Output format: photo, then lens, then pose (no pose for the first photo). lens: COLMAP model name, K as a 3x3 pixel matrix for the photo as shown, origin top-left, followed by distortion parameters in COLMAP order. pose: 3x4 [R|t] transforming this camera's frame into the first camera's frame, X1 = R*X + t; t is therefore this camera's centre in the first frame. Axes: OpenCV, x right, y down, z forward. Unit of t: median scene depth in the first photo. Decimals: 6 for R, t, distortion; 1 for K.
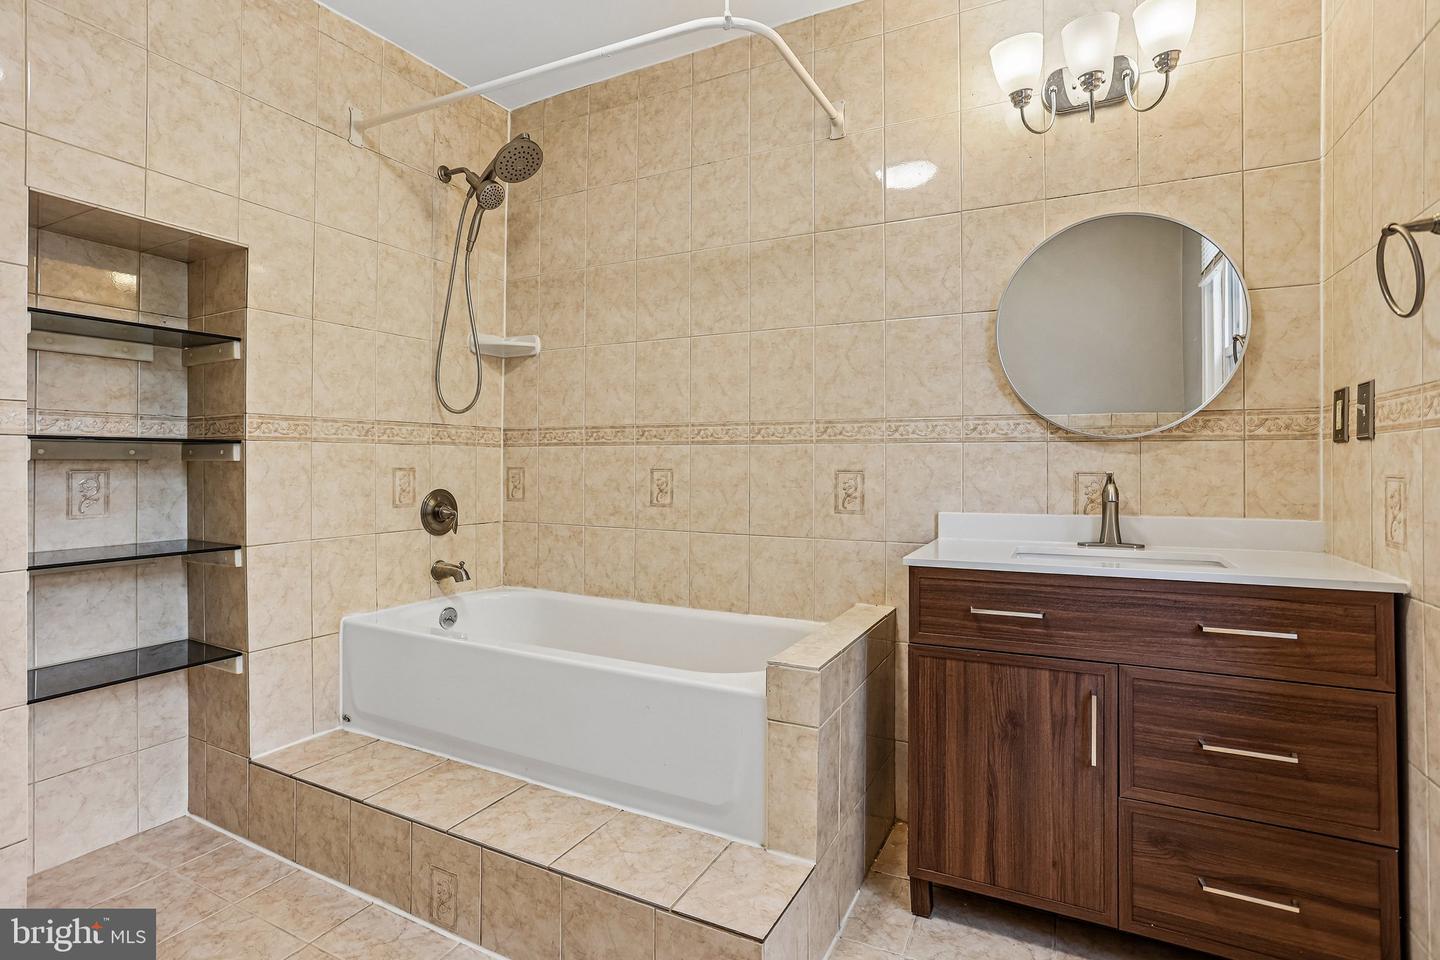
lens RADIAL K [[707.9, 0, 722.6], [0, 707.9, 458.5], [0, 0, 1]] dist [-0.071957, 0.030244]
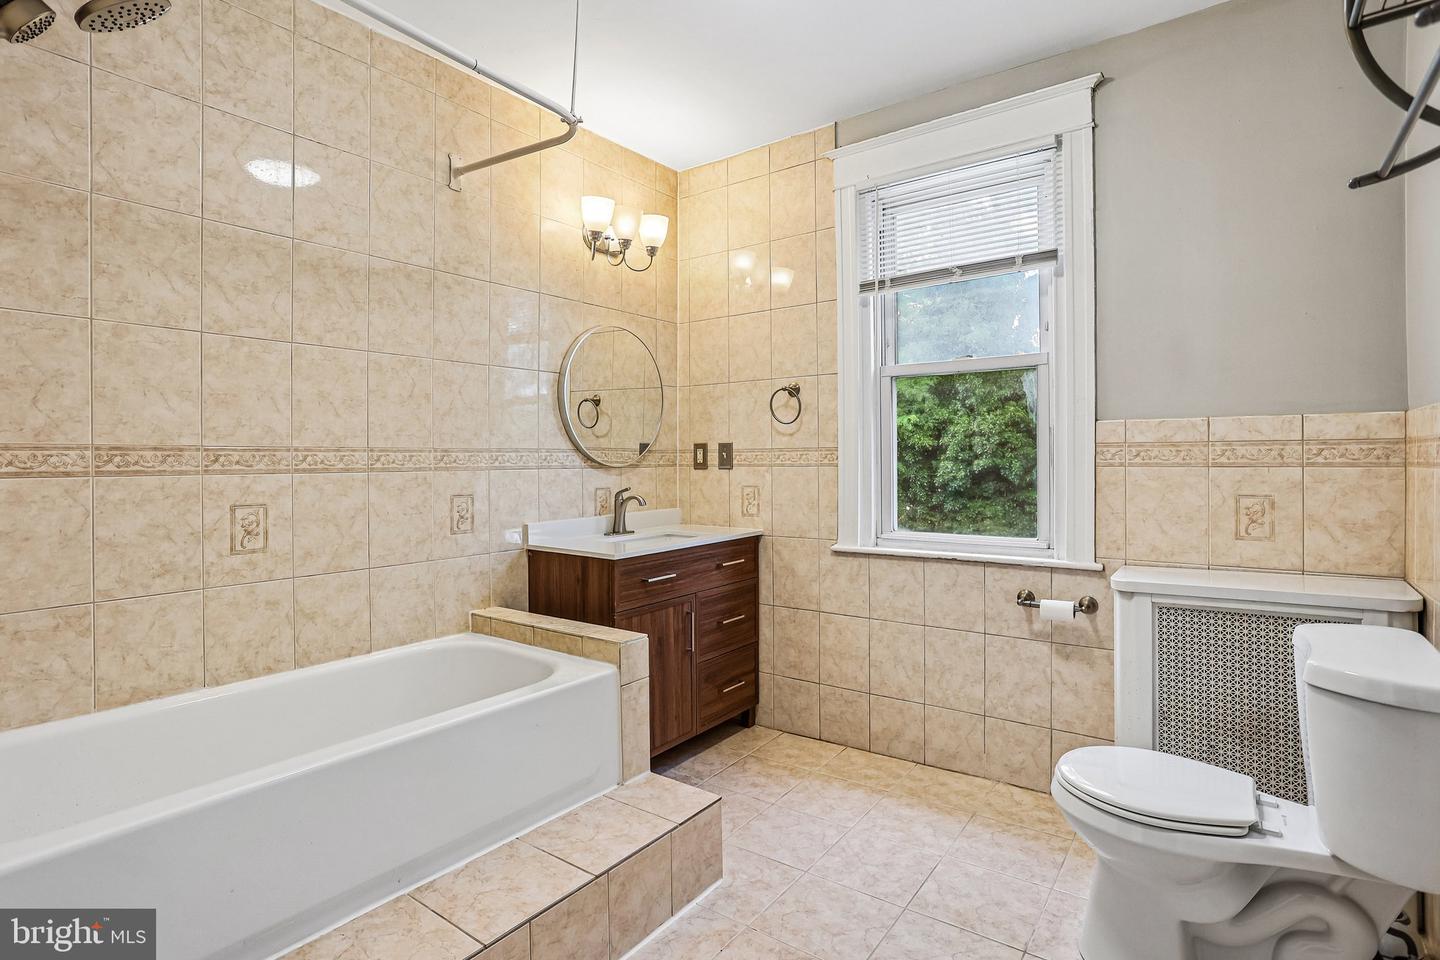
lens RADIAL K [[707.9, 0, 722.6], [0, 707.9, 458.5], [0, 0, 1]] dist [-0.071957, 0.030244]
pose [[0.161210, -0.005479, 0.986905, -0.800320], [-0.005645, 0.999963, 0.006473, -0.046987], [-0.986904, -0.006615, 0.161173, 0.391030]]
